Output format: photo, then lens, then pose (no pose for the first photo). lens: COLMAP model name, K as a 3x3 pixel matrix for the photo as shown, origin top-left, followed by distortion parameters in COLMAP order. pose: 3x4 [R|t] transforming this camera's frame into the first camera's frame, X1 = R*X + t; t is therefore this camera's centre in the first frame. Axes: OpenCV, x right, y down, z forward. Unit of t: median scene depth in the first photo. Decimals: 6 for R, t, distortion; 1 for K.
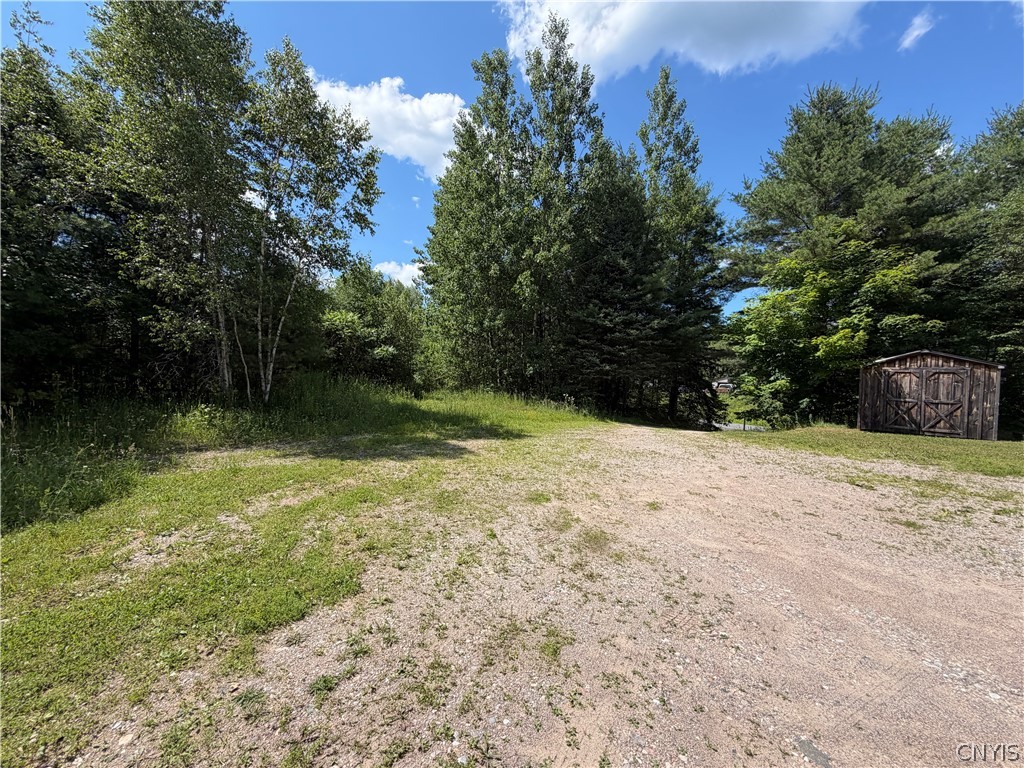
lens RADIAL K [[407.6, 0, 513.0], [0, 407.6, 383.1], [0, 0, 1]] dist [0.001481, 0.000027]
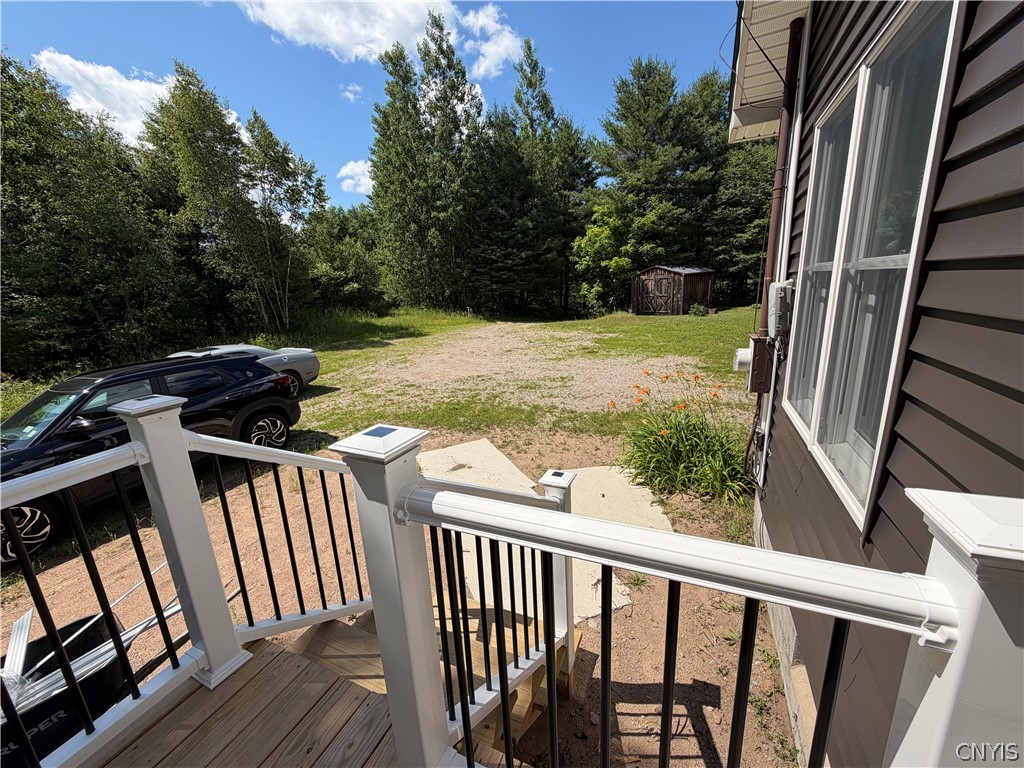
lens RADIAL K [[407.6, 0, 514.1], [0, 407.6, 386.7], [0, 0, 1]] dist [0.001481, 0.000027]
pose [[0.996055, -0.088734, -0.001257, 0.284325], [0.086271, 0.964895, 0.248063, -0.052411], [-0.020798, -0.247193, 0.968743, -0.637431]]
